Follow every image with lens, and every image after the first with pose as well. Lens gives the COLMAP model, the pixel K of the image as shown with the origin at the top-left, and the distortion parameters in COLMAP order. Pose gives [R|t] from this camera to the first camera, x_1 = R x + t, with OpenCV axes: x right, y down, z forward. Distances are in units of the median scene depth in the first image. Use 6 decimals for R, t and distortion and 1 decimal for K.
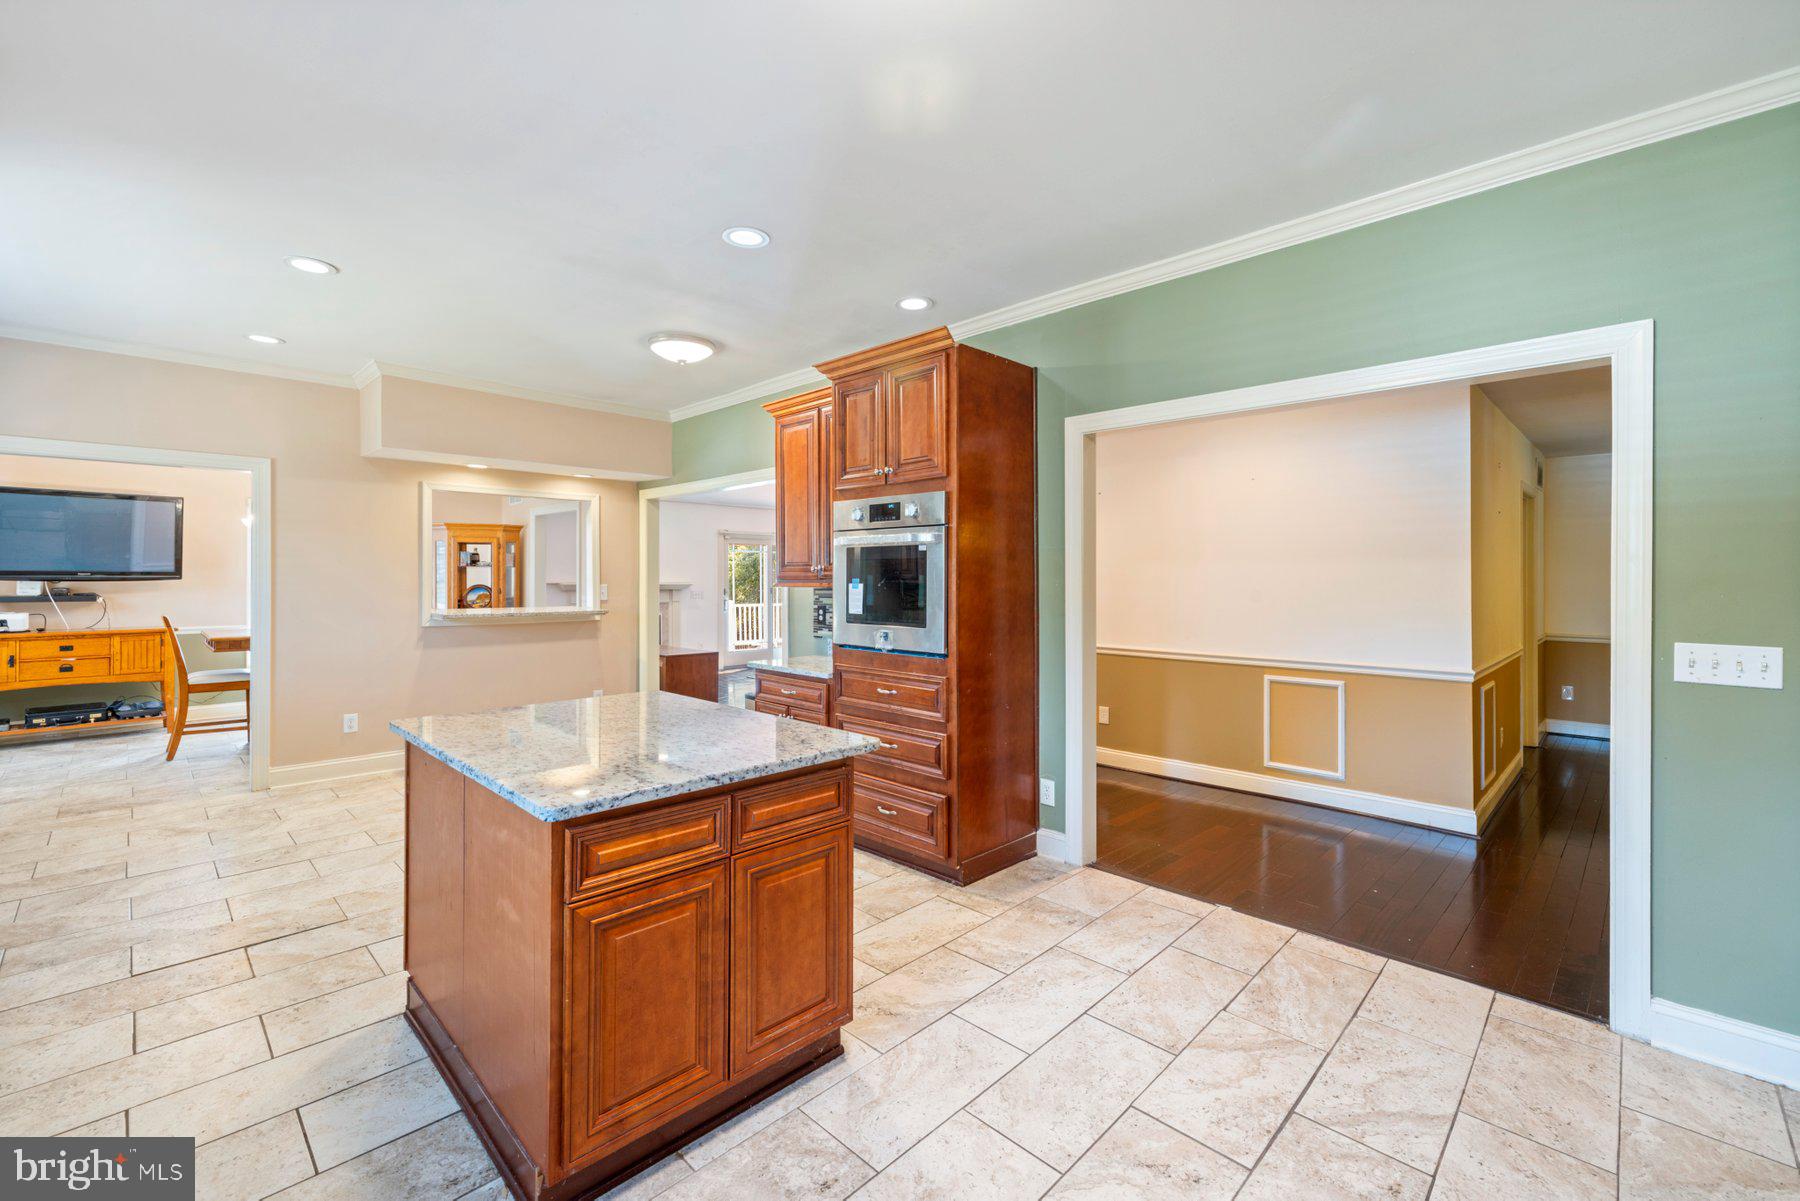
lens RADIAL K [[751.2, 0, 891.7], [0, 751.2, 584.6], [0, 0, 1]] dist [0.003165, 0.000524]
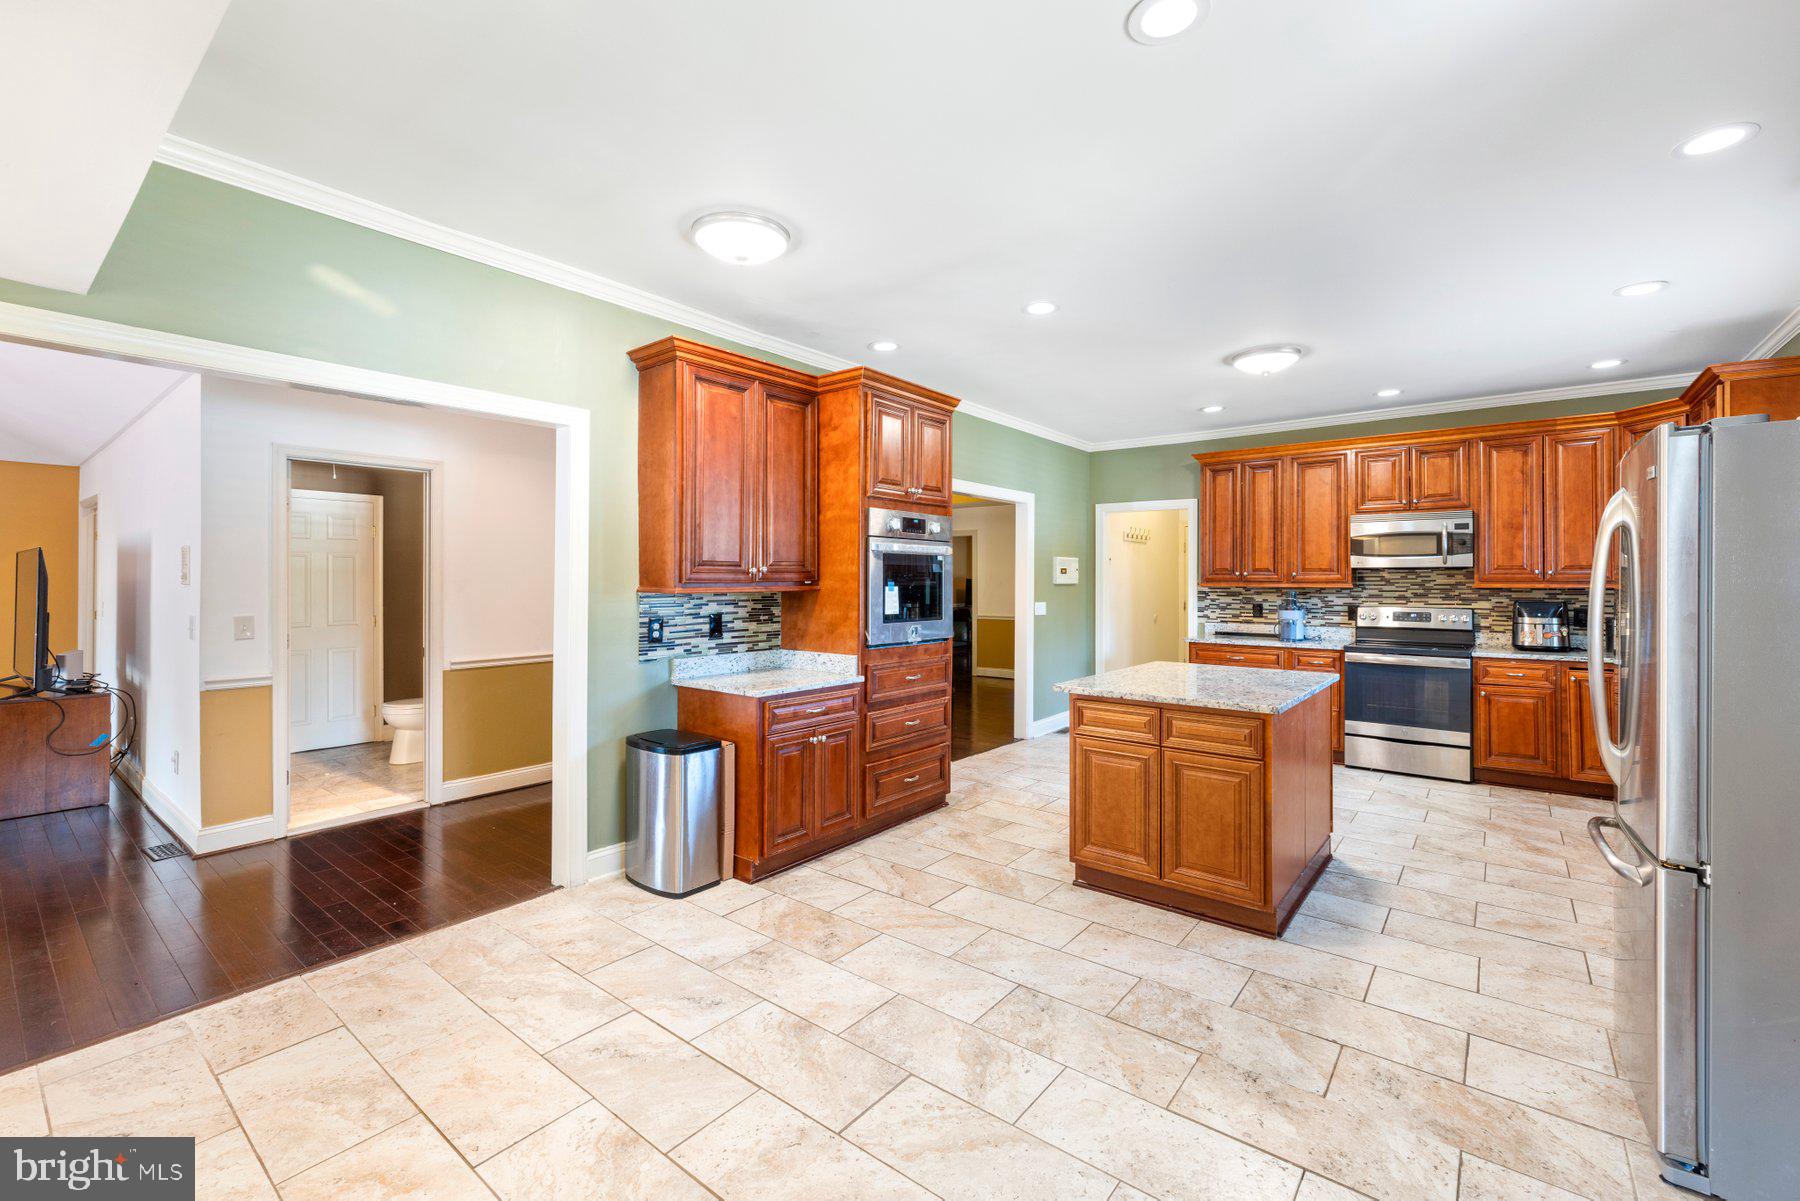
lens RADIAL K [[751.2, 0, 897.8], [0, 751.2, 584.0], [0, 0, 1]] dist [0.003165, 0.000524]
pose [[-0.113483, -0.003950, 0.993532, -0.863530], [0.001490, 0.999990, 0.004146, -0.008379], [-0.993539, 0.001951, -0.113476, 0.844906]]
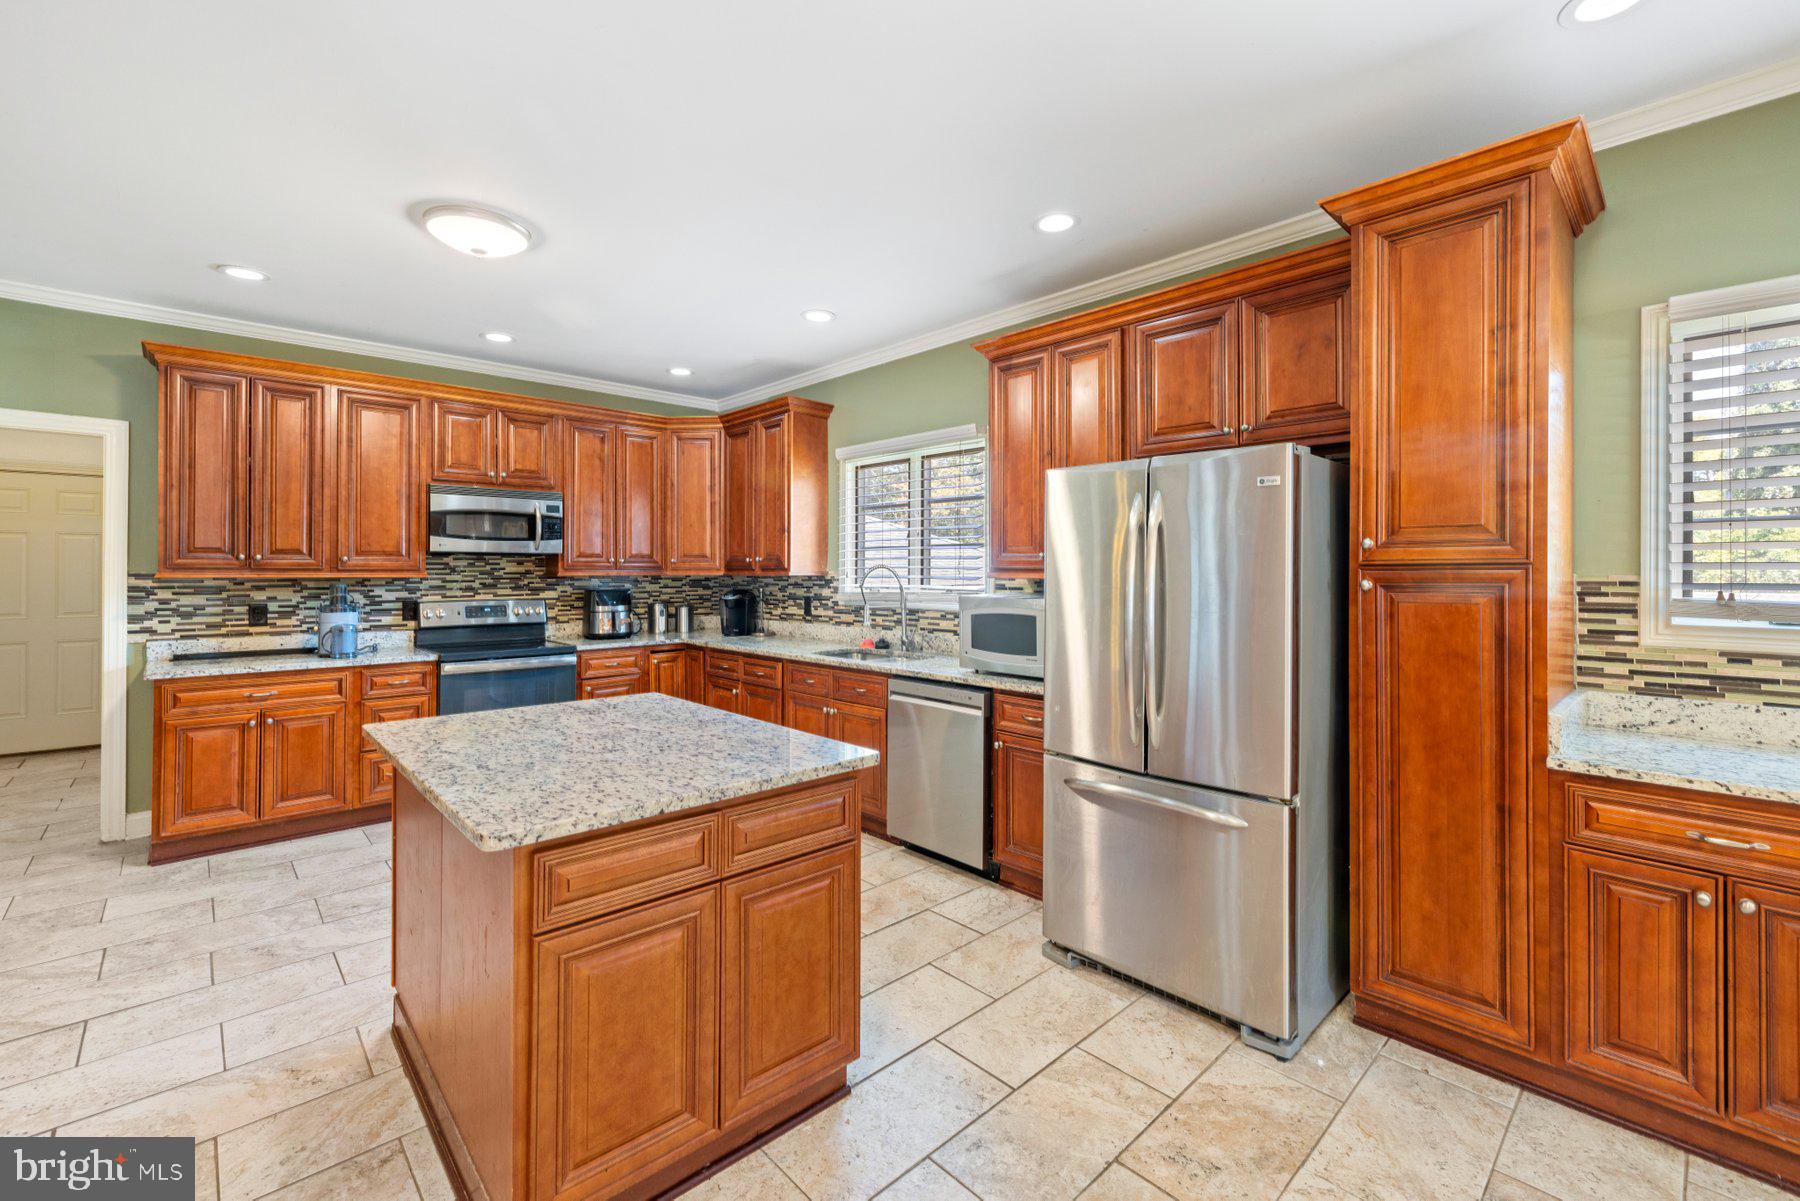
lens RADIAL K [[751.2, 0, 883.3], [0, 751.2, 570.1], [0, 0, 1]] dist [0.003165, 0.000524]
pose [[-0.998737, -0.002574, 0.050176, -0.352666], [-0.002389, 0.999990, 0.003756, -0.010513], [-0.050185, 0.003631, -0.998733, 0.877295]]
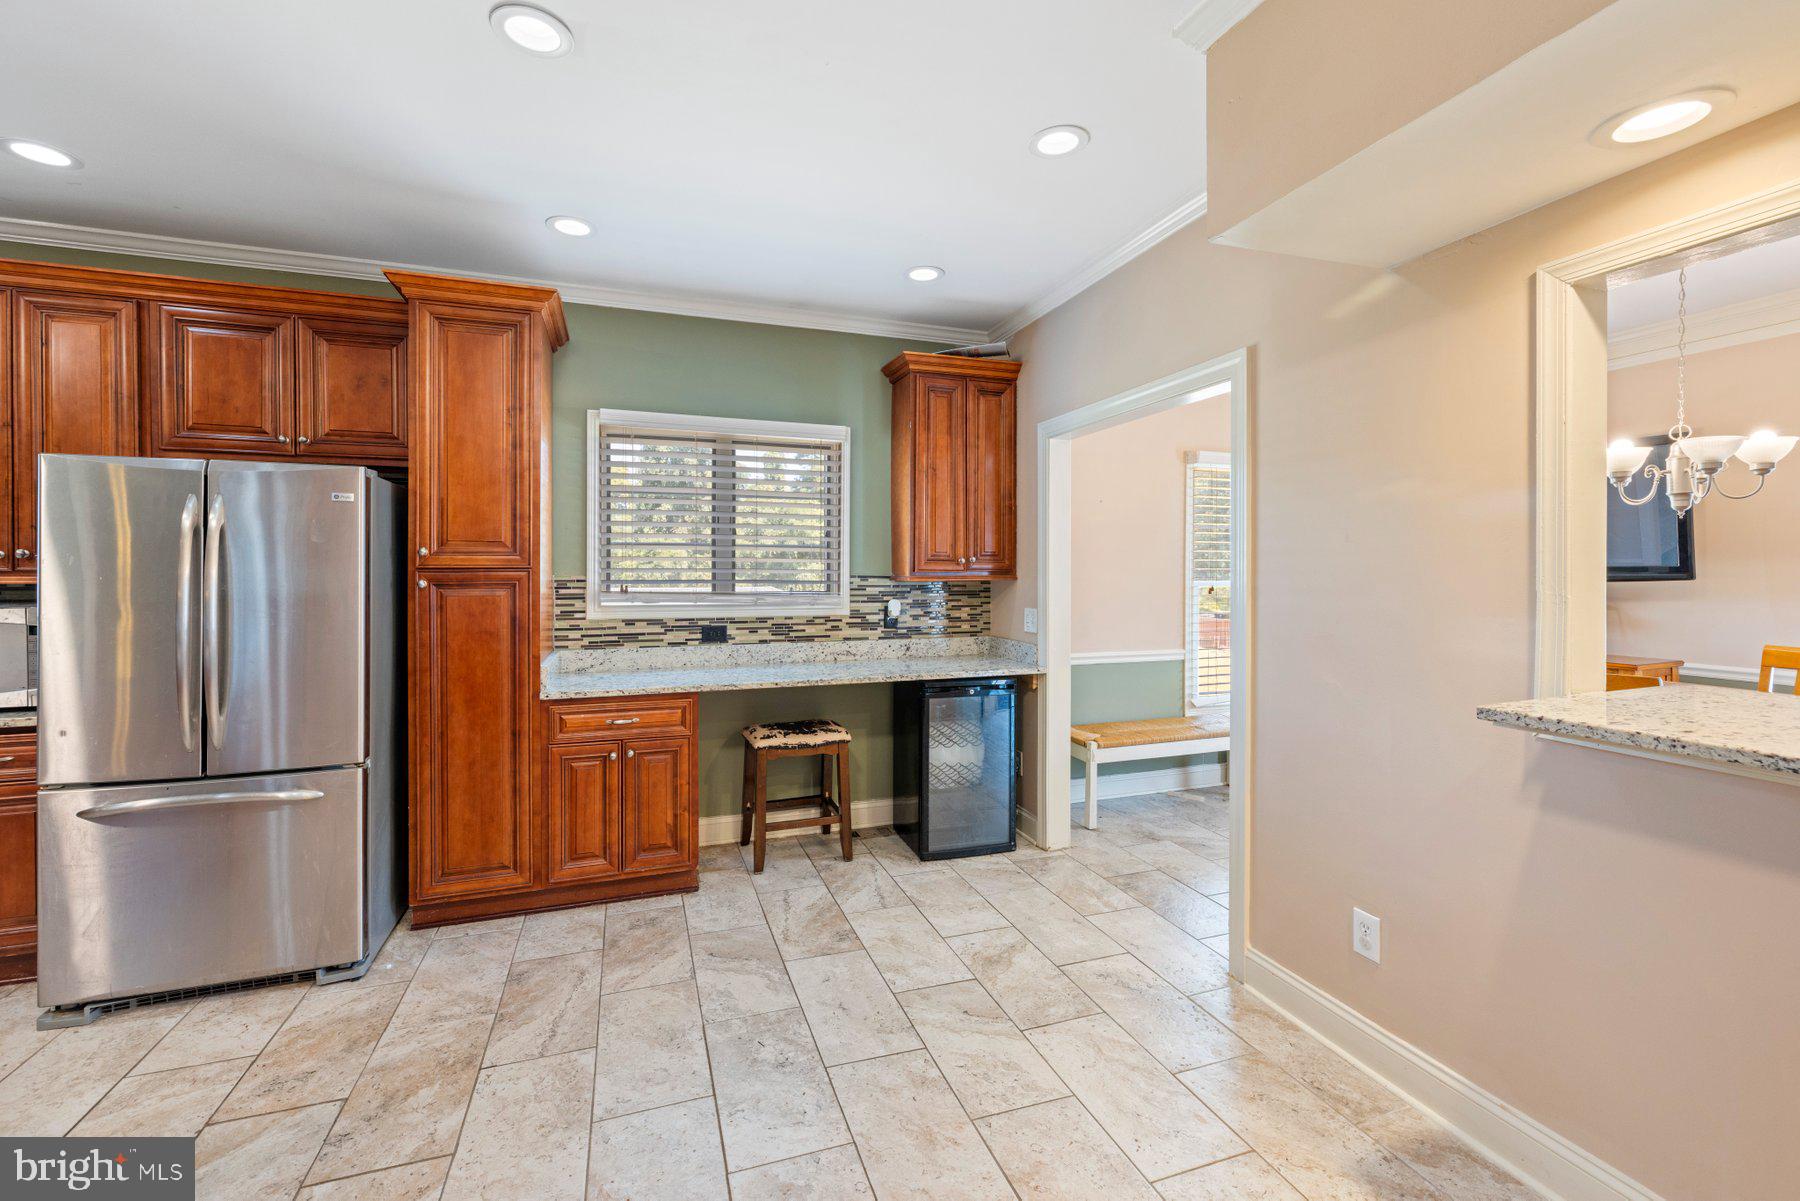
lens RADIAL K [[751.2, 0, 899.1], [0, 751.2, 583.5], [0, 0, 1]] dist [0.003165, 0.000524]
pose [[-0.440430, 0.008910, -0.897743, -0.254407], [-0.006626, 0.999891, 0.013175, -0.011485], [0.897762, 0.011751, -0.440323, 1.005123]]
